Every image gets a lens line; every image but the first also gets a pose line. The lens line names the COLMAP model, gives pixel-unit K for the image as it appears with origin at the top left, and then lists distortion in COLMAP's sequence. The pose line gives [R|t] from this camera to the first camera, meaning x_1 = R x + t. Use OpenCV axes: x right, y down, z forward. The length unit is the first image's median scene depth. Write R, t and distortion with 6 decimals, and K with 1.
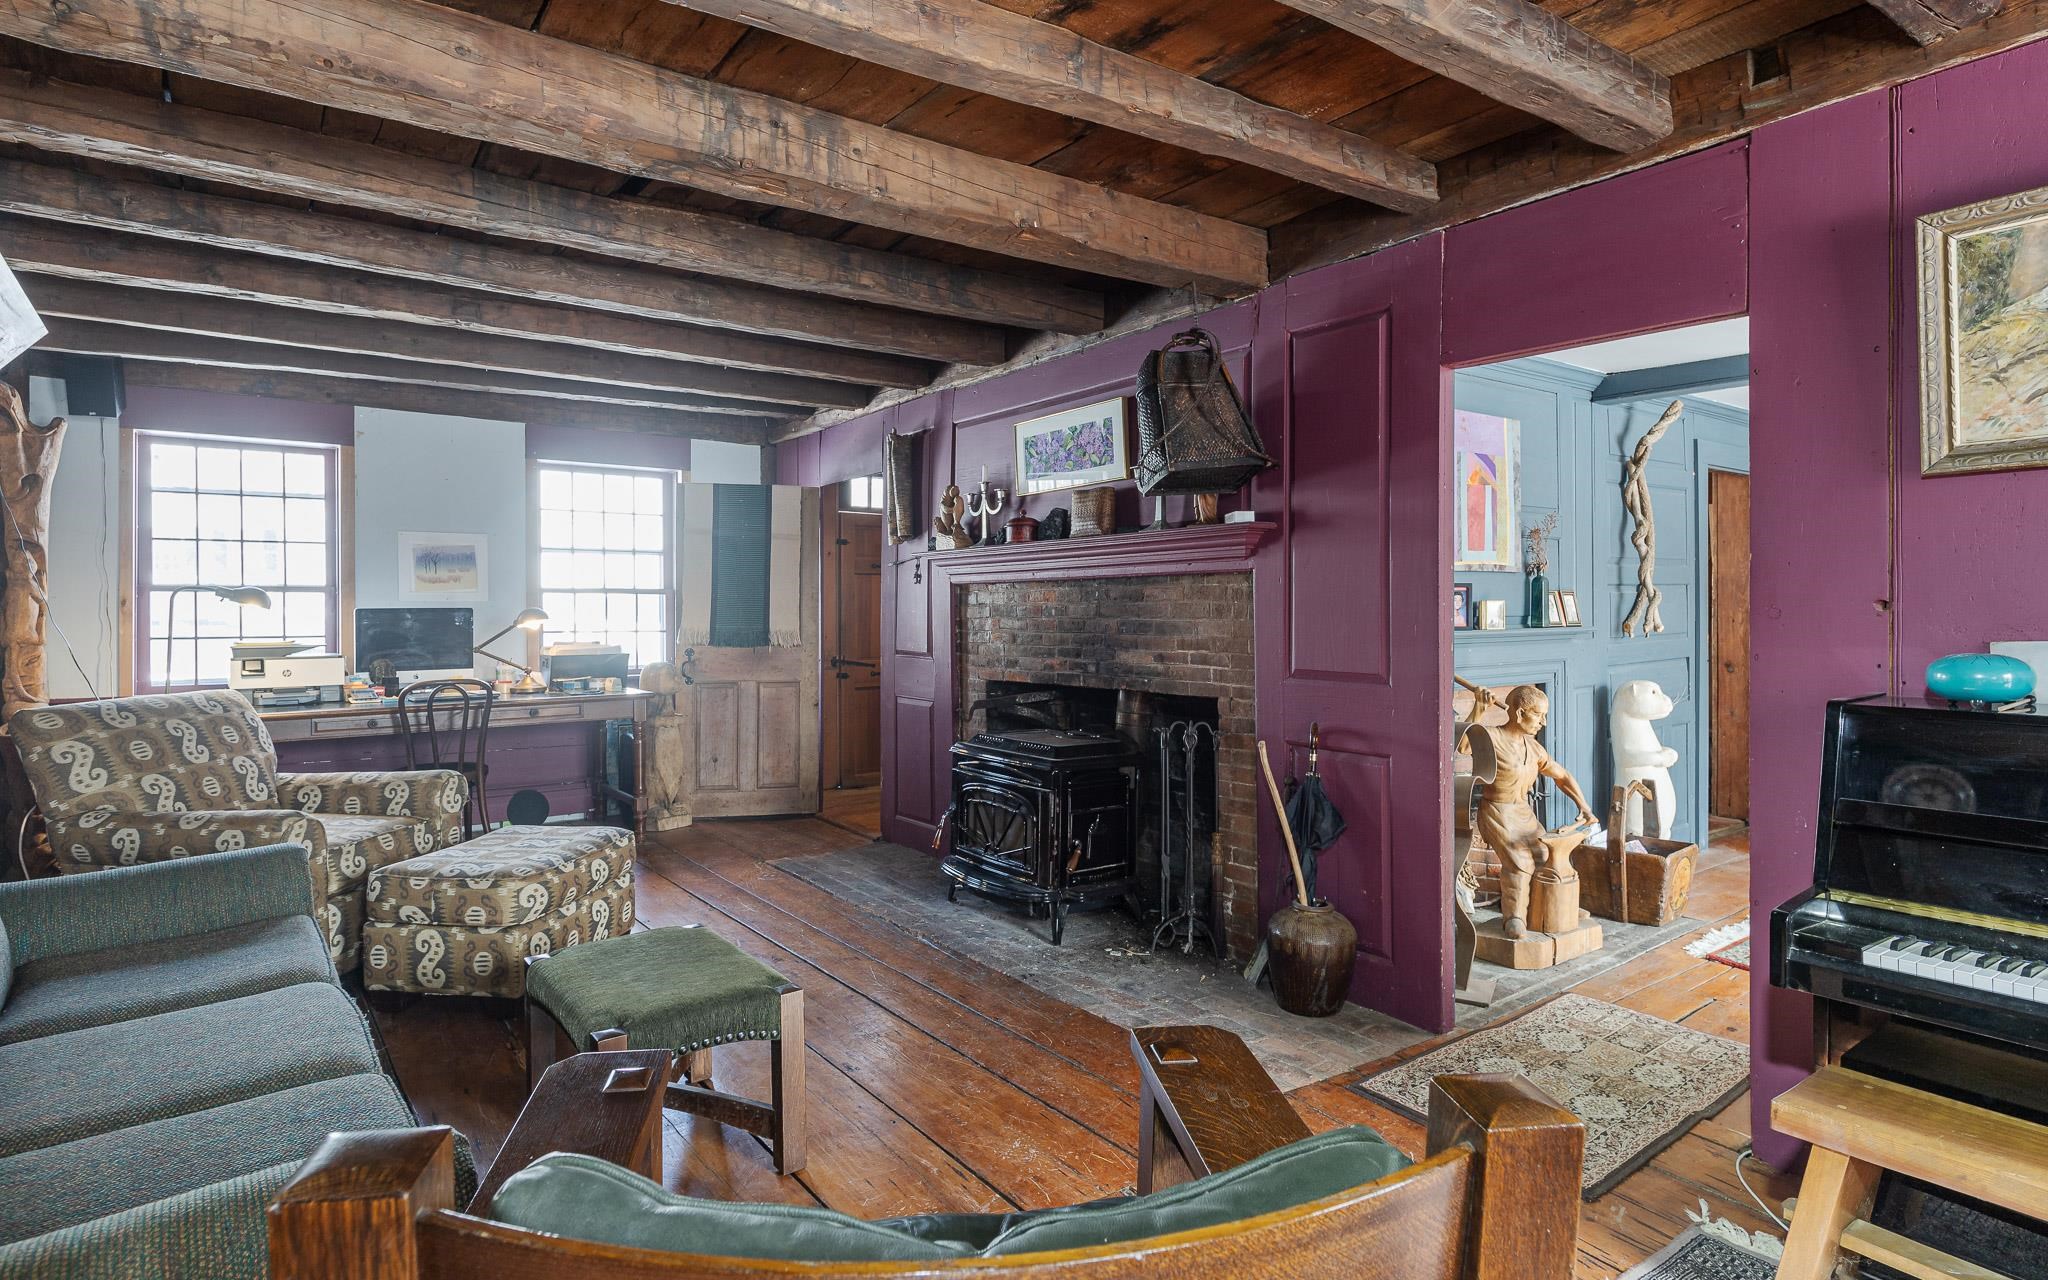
lens RADIAL K [[1030.5, 0, 1028.1], [0, 1030.5, 594.6], [0, 0, 1]] dist [0.001935, -0.001489]
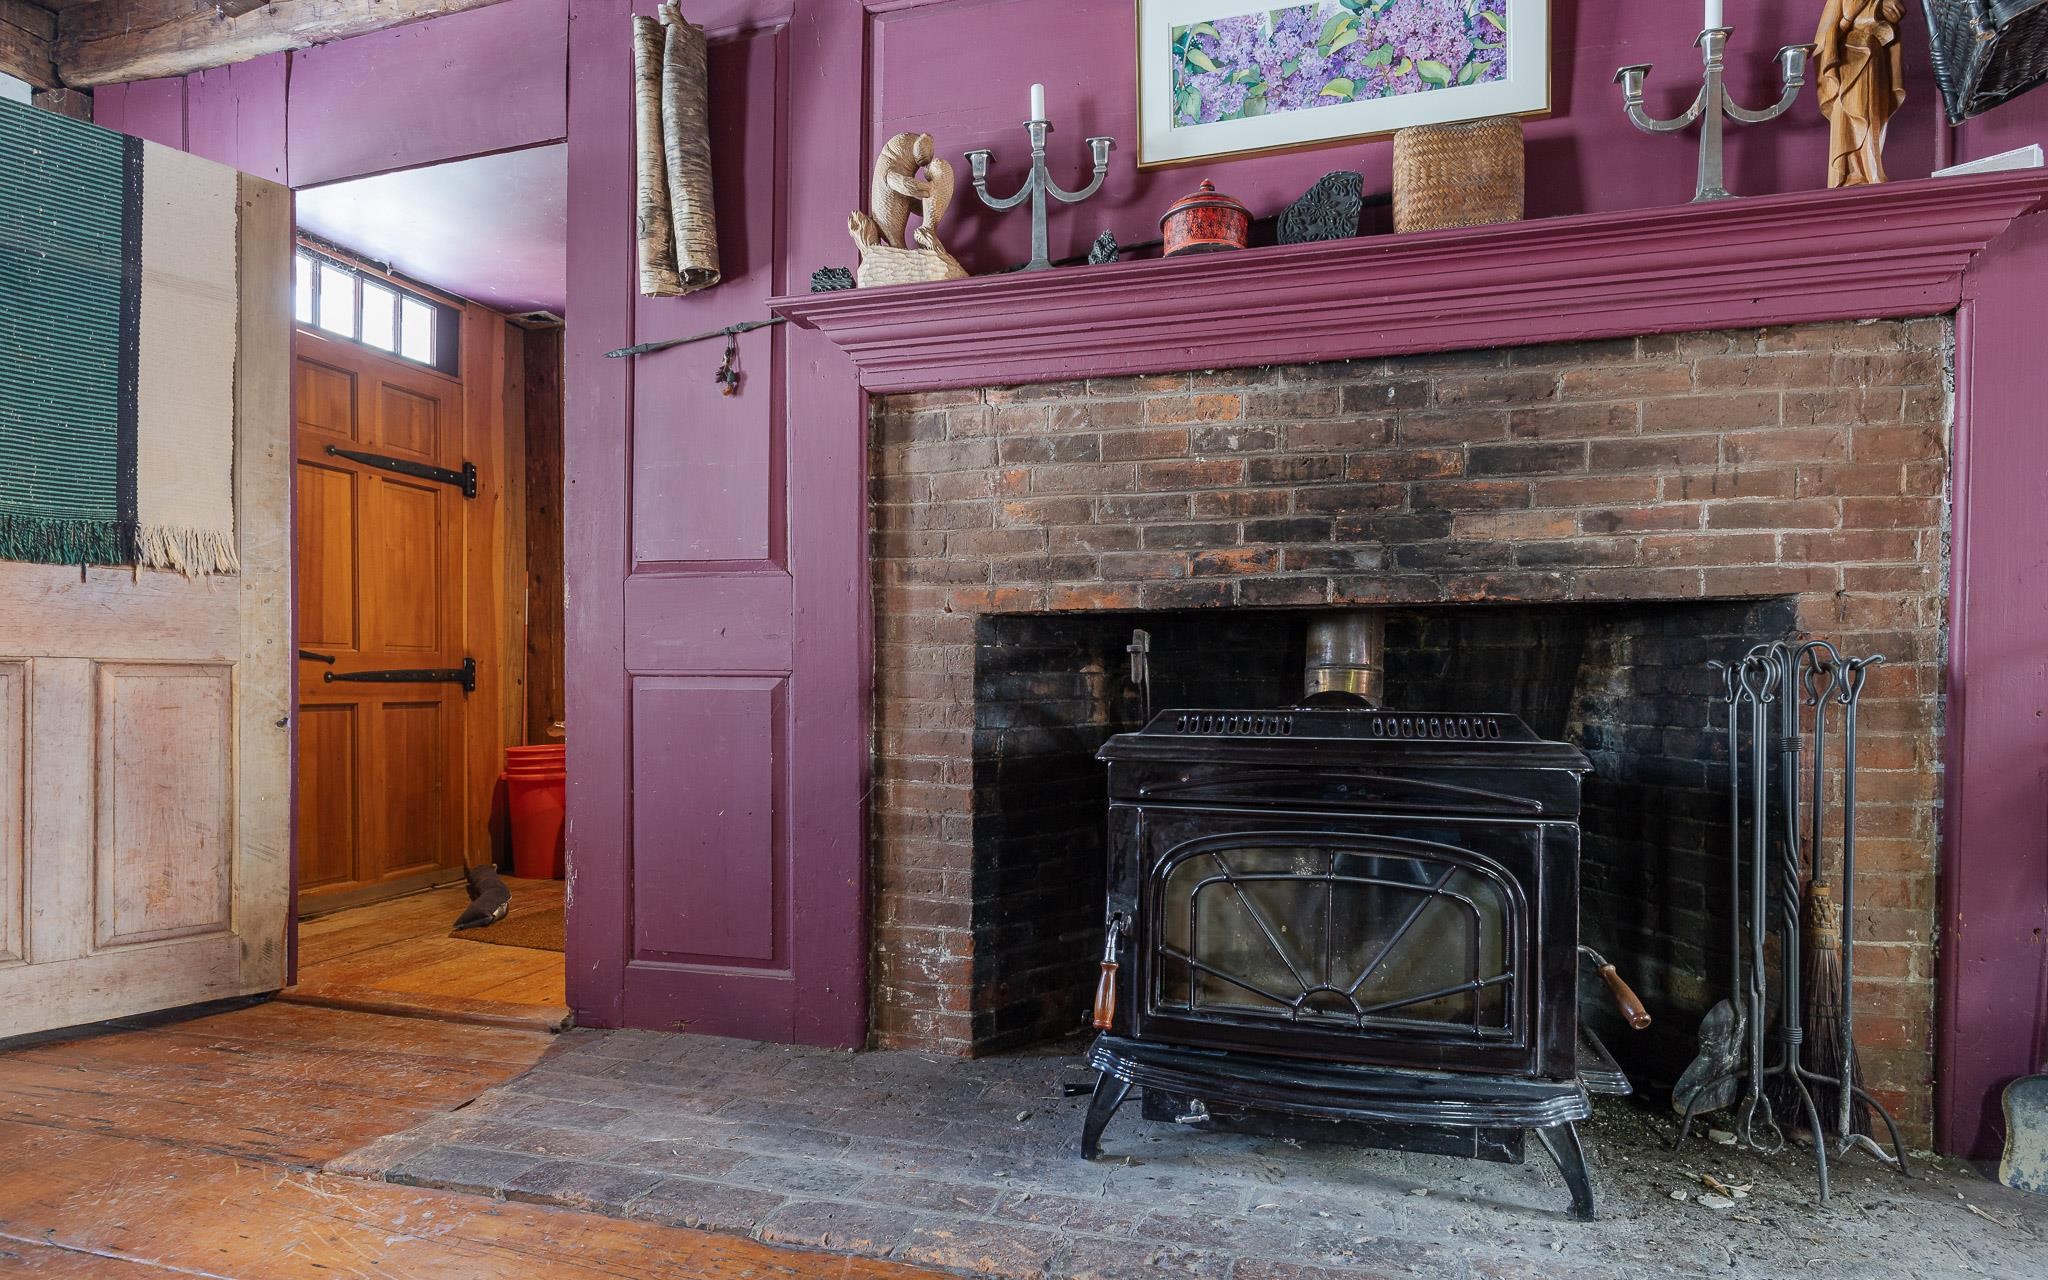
lens RADIAL K [[1056.2, 0, 1027.9], [0, 1056.2, 687.6], [0, 0, 1]] dist [0.000312, -0.000009]
pose [[0.790177, 0.001235, 0.612878, -0.316566], [-0.014300, 0.999763, 0.016422, 0.114207], [-0.612712, -0.021740, 0.790007, 0.682524]]
